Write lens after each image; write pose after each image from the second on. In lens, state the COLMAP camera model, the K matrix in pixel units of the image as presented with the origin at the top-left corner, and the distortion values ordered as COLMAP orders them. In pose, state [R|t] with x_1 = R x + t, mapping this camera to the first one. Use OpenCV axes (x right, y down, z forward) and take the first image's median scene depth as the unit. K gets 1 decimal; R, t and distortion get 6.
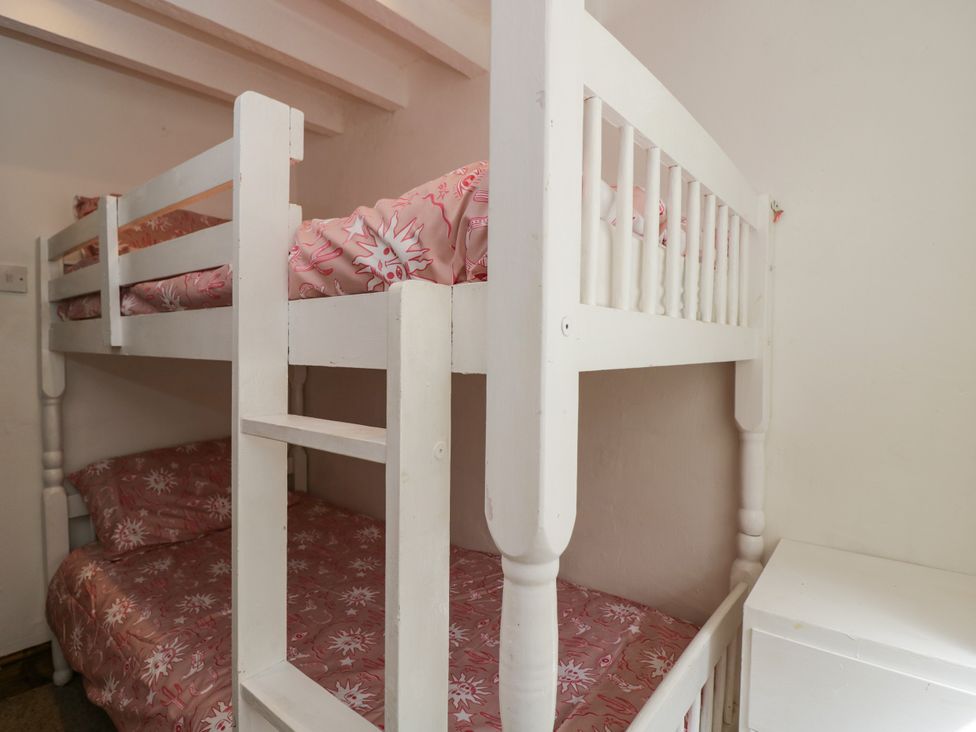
lens RADIAL K [[510.5, 0, 489.2], [0, 510.5, 368.7], [0, 0, 1]] dist [-0.001208, -0.012328]
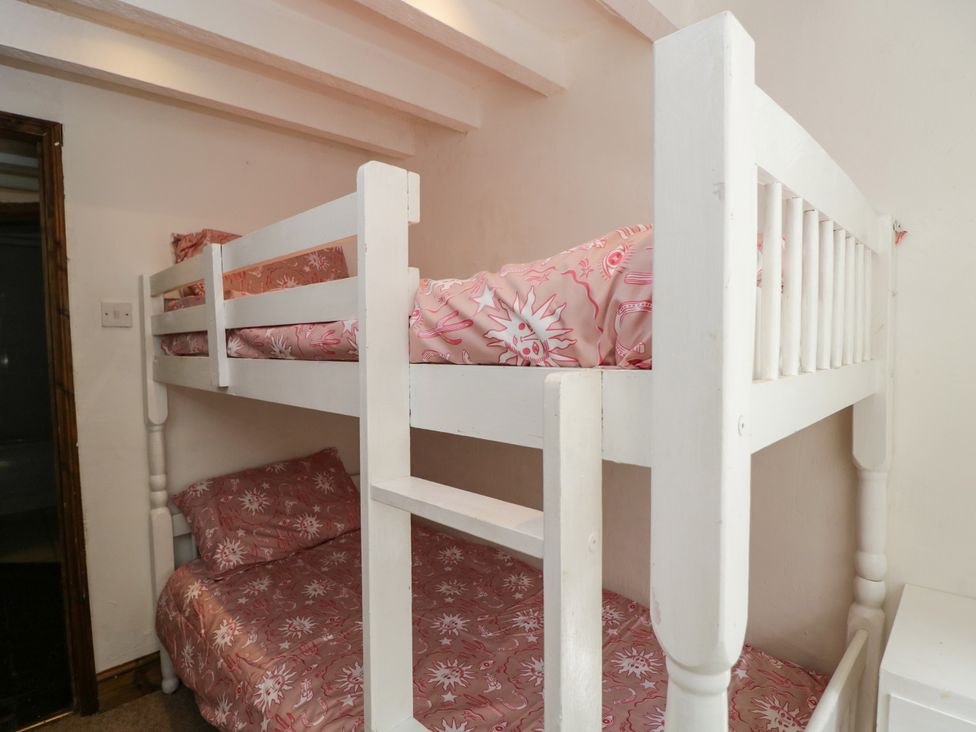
lens RADIAL K [[510.5, 0, 486.0], [0, 510.5, 368.1], [0, 0, 1]] dist [-0.001208, -0.012328]
pose [[0.994717, -0.016944, -0.101242, -0.090225], [0.018015, 0.999791, 0.009680, -0.084427], [0.101057, -0.011453, 0.994815, 0.008370]]
